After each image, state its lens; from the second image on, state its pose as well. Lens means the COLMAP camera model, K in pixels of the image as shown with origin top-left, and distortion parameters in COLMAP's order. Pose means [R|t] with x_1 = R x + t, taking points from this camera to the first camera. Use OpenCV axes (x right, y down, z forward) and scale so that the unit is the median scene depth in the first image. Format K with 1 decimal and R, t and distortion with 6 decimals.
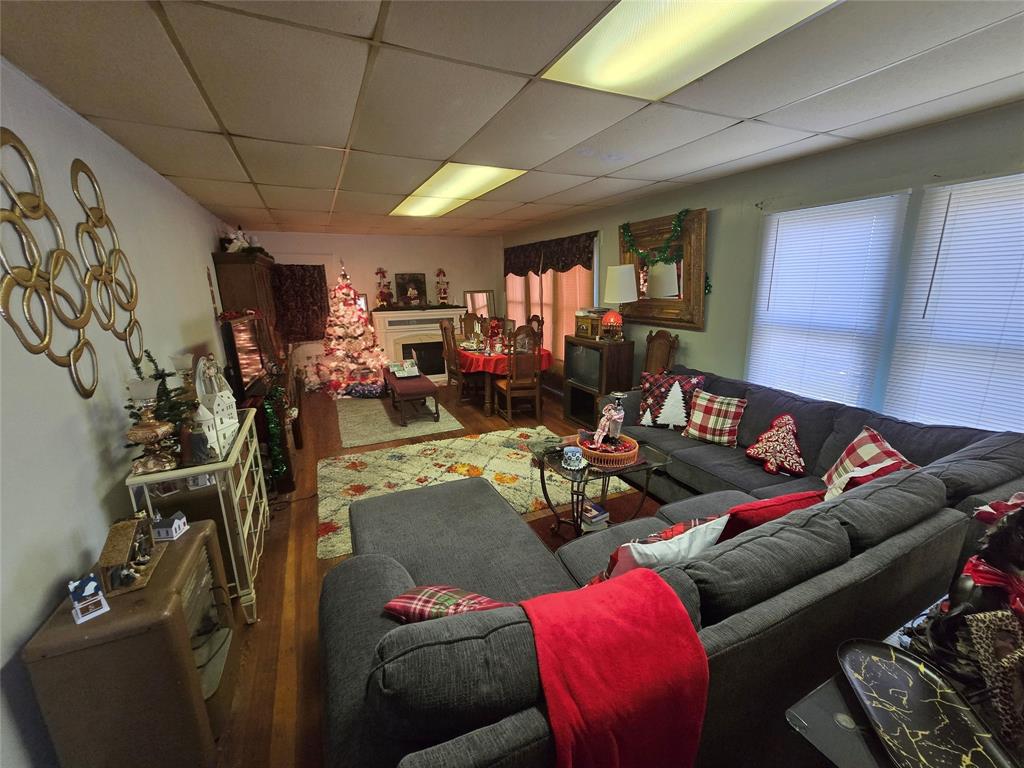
lens RADIAL K [[421.4, 0, 509.8], [0, 421.4, 382.2], [0, 0, 1]] dist [-0.009059, 0.000304]
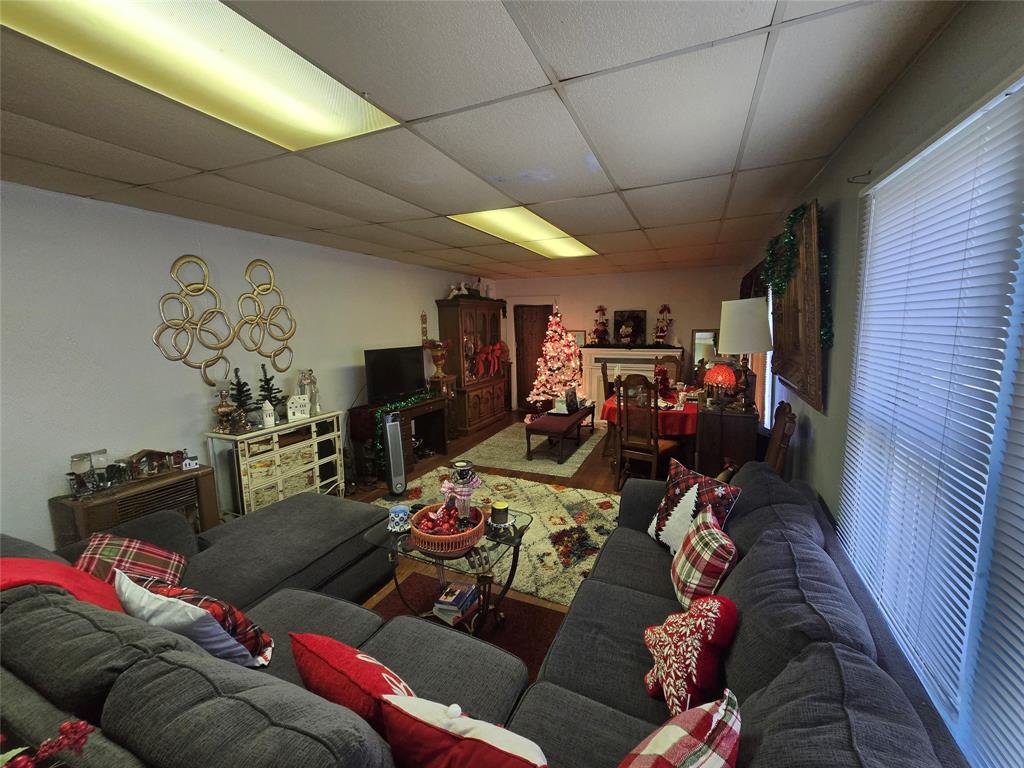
lens RADIAL K [[421.4, 0, 511.8], [0, 421.4, 382.0], [0, 0, 1]] dist [-0.009059, 0.000304]
pose [[0.665008, 0.111102, -0.738527, 0.493214], [-0.166982, 0.985958, -0.002035, -0.078369], [0.727930, 0.124673, 0.674221, 0.271452]]
